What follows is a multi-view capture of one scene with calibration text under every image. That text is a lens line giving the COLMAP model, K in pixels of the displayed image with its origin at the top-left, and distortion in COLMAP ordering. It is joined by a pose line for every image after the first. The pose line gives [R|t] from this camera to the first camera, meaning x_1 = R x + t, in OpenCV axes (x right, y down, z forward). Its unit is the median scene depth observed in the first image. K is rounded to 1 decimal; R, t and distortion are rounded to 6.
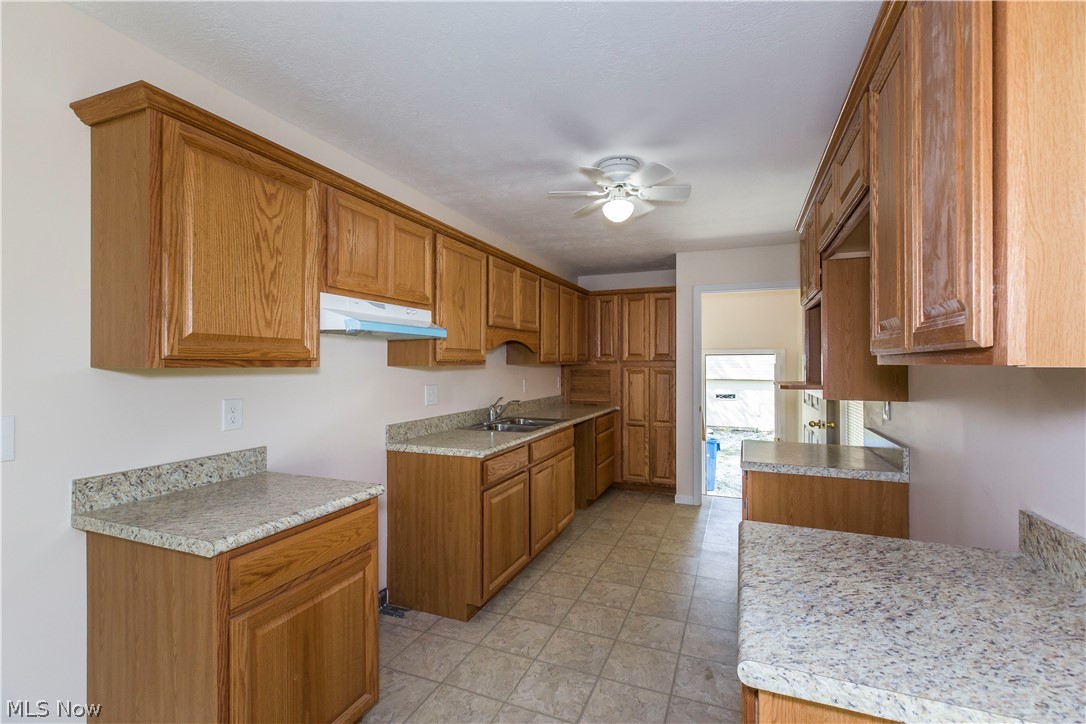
lens RADIAL K [[483.7, 0, 539.6], [0, 483.7, 362.6], [0, 0, 1]] dist [0.001393, -0.000179]
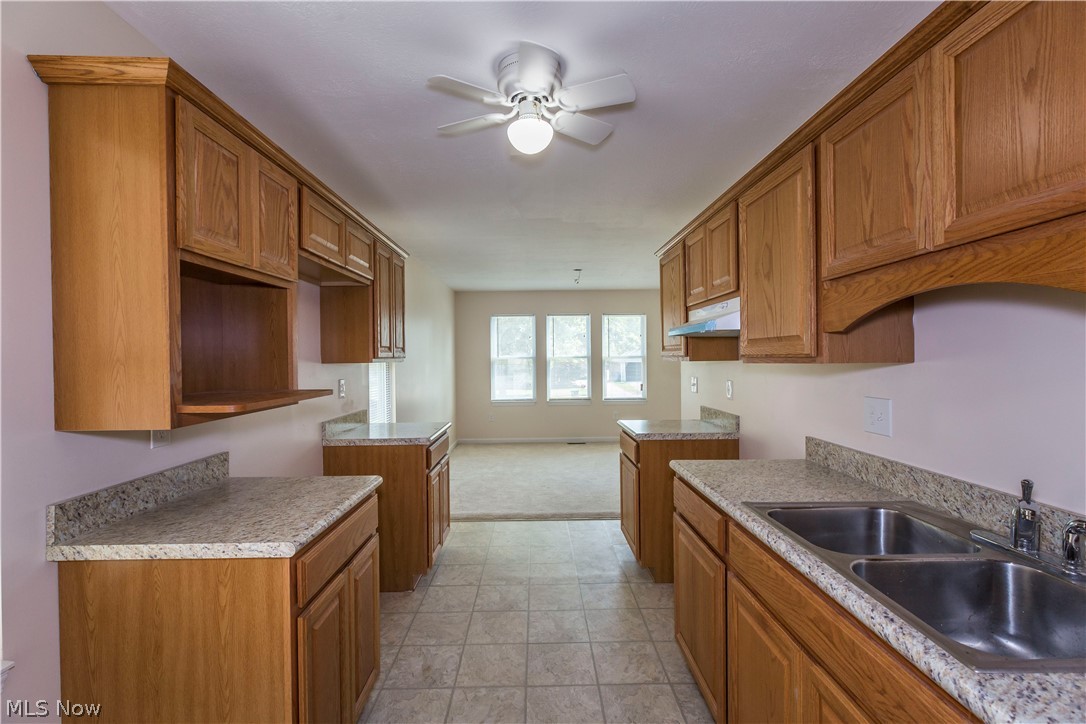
lens RADIAL K [[483.7, 0, 543.1], [0, 483.7, 361.2], [0, 0, 1]] dist [0.001393, -0.000179]
pose [[-0.916949, 0.011839, -0.398829, 0.230707], [0.012299, 0.999923, 0.001405, -0.000758], [0.398815, -0.003617, -0.917024, 0.894497]]
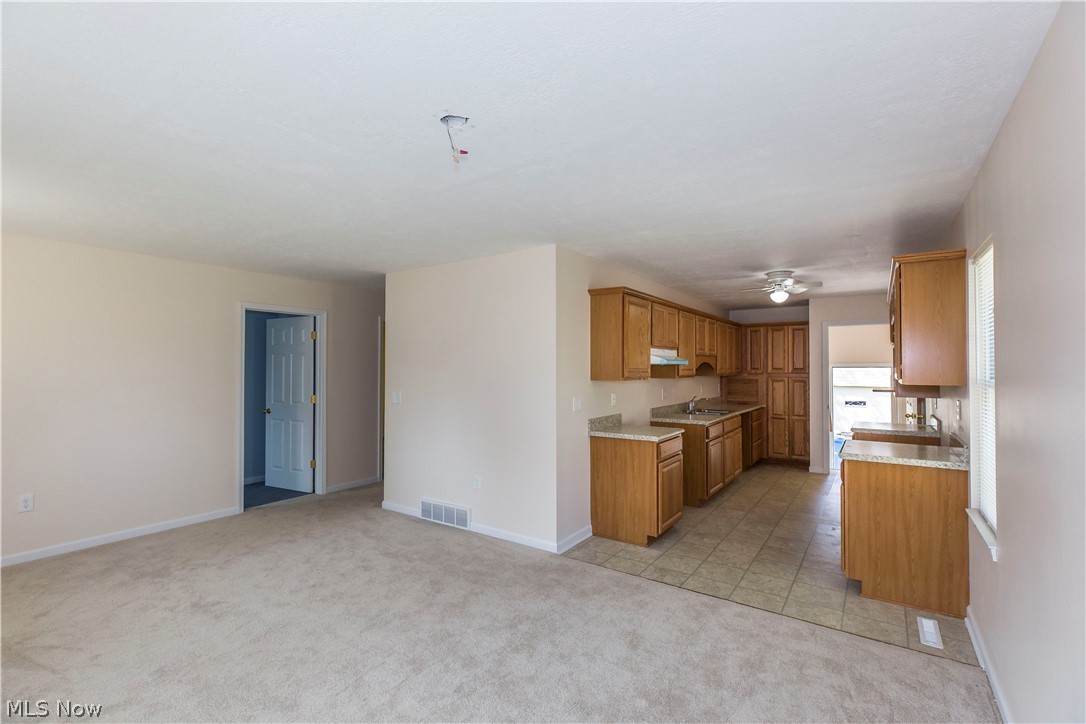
lens RADIAL K [[483.7, 0, 542.5], [0, 483.7, 360.3], [0, 0, 1]] dist [0.001393, -0.000179]
pose [[0.977376, -0.003260, -0.211482, -0.189277], [-0.000065, 0.999876, -0.015716, -0.019840], [0.211507, 0.015375, 0.977256, -0.577223]]
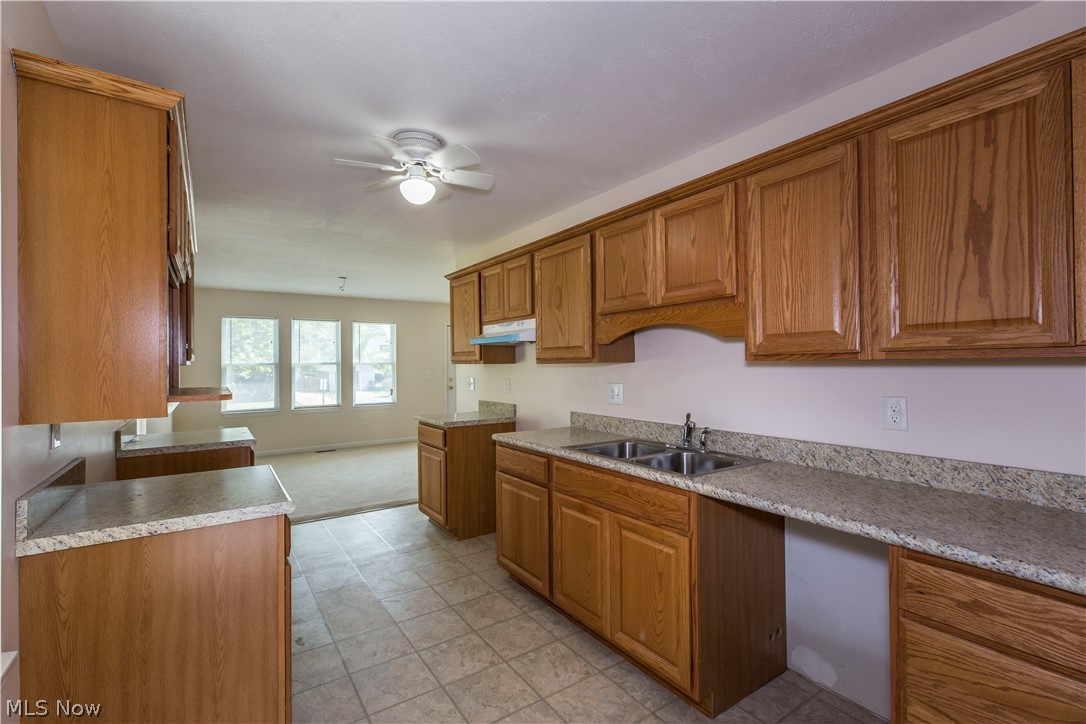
lens RADIAL K [[483.7, 0, 542.3], [0, 483.7, 361.2], [0, 0, 1]] dist [0.001393, -0.000179]
pose [[-0.544869, 0.000694, -0.838521, 0.433248], [0.014088, 0.999866, -0.008327, 0.005944], [0.838403, -0.016350, -0.544805, 0.923287]]
